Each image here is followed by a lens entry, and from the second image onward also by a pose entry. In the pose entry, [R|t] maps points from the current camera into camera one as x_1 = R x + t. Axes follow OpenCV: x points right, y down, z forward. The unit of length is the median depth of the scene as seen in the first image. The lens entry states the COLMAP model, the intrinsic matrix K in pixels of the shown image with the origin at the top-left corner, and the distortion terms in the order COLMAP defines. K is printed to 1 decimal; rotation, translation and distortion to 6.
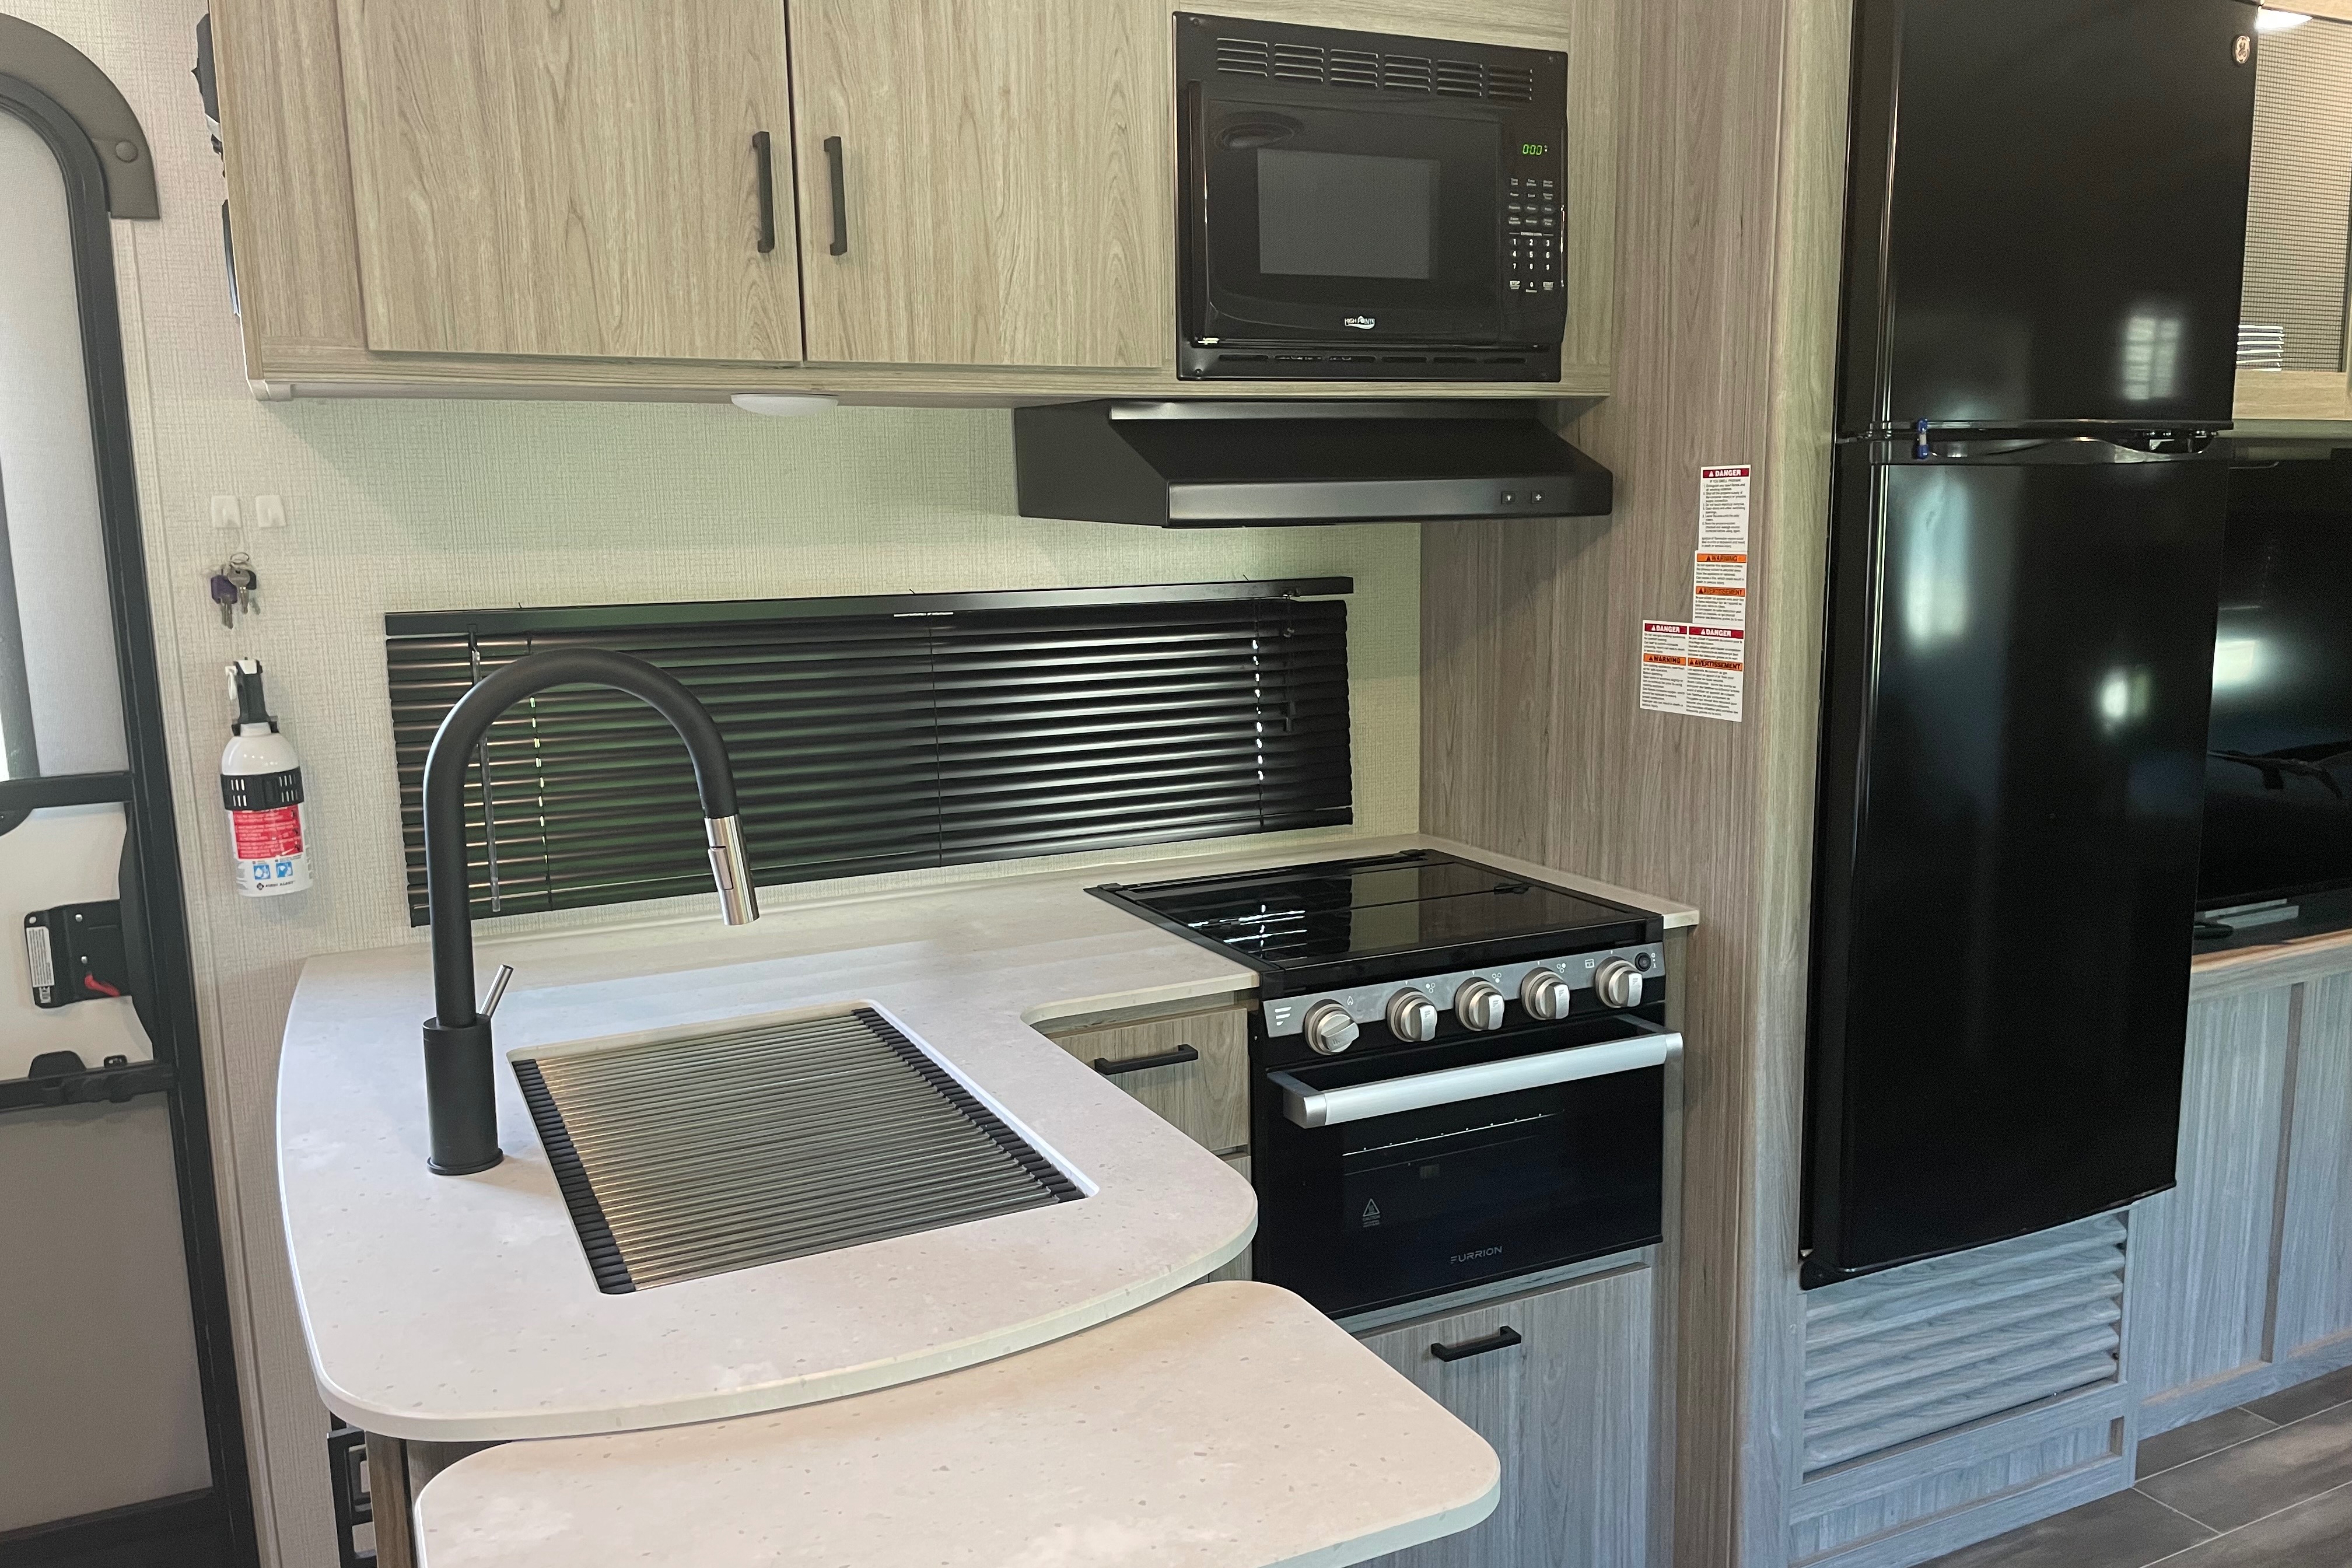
lens RADIAL K [[1781.2, 0, 1151.8], [0, 1781.2, 794.1], [0, 0, 1]] dist [0.069023, -0.084335]
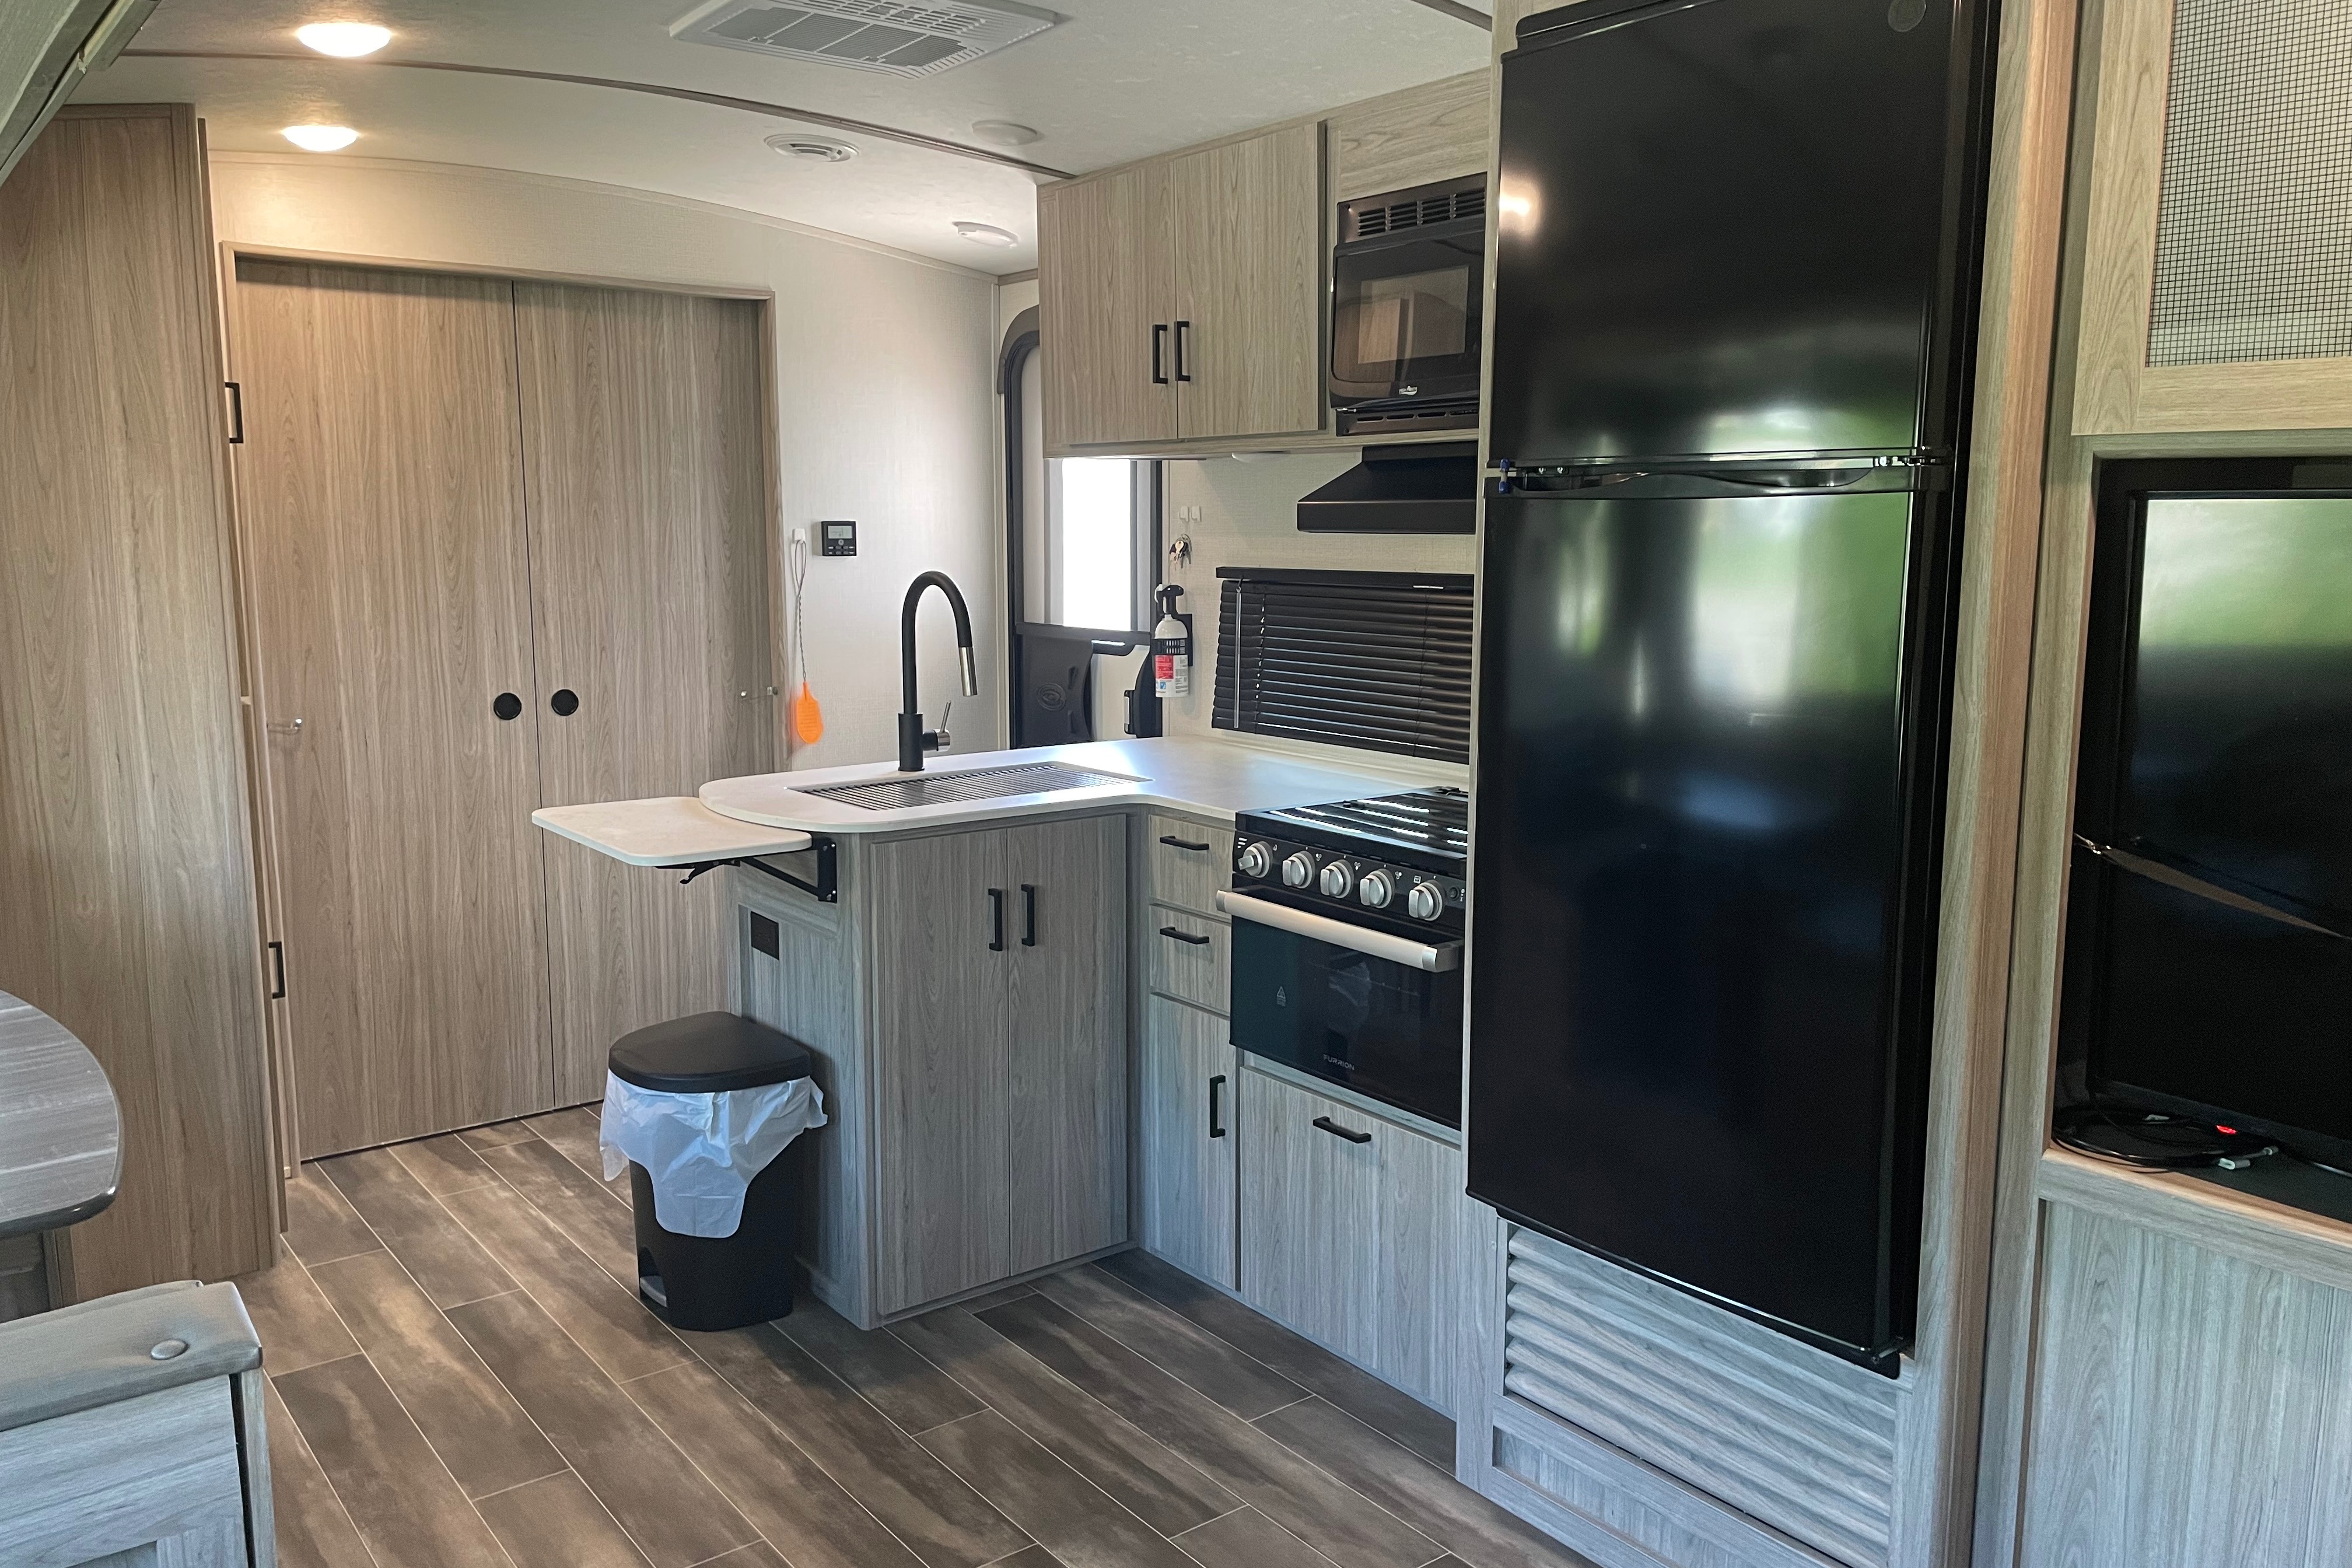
lens RADIAL K [[1781.2, 0, 1186.9], [0, 1781.2, 762.9], [0, 0, 1]] dist [0.069023, -0.084335]
pose [[0.205133, 0.152851, -0.966725, 1.376480], [-0.153853, 0.980486, 0.122380, -0.114277], [0.966566, 0.123629, 0.224647, 0.518444]]
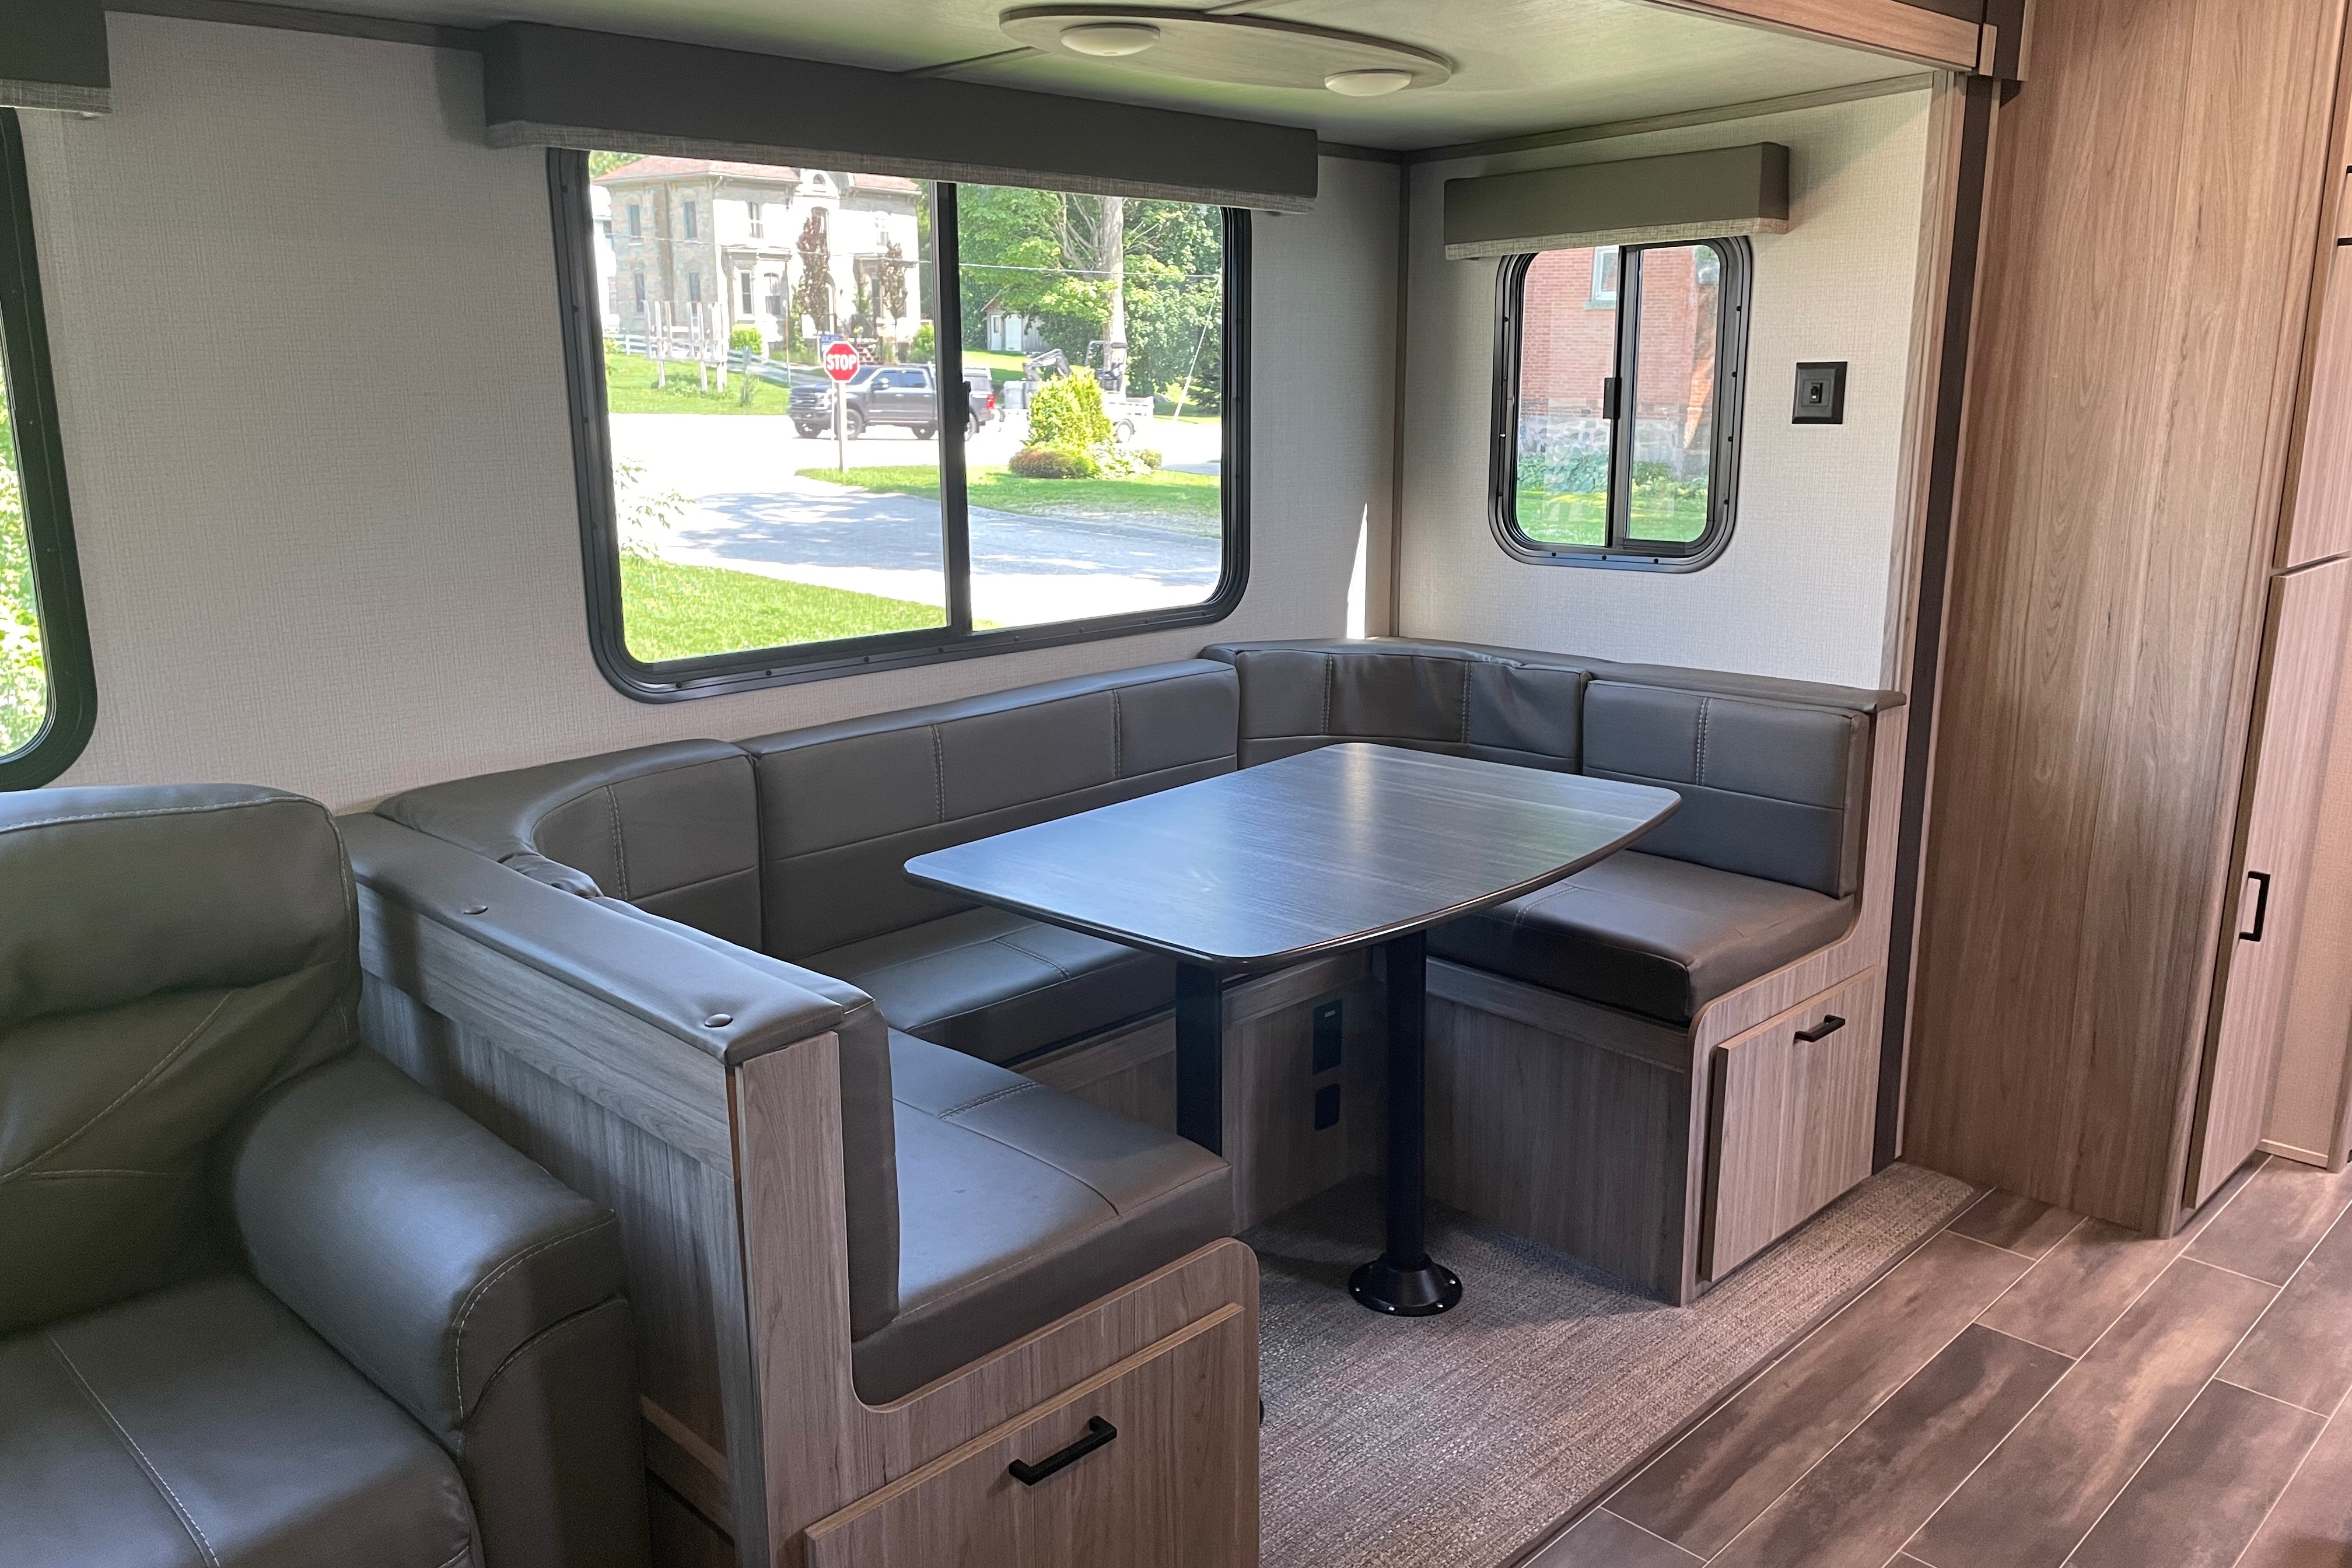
lens RADIAL K [[1781.2, 0, 1163.6], [0, 1781.2, 785.1], [0, 0, 1]] dist [0.069023, -0.084335]
pose [[-0.947075, 0.091352, -0.307740, 1.091635], [-0.032059, 0.926946, 0.373824, -0.137366], [0.319407, 0.363905, -0.874958, 0.759220]]
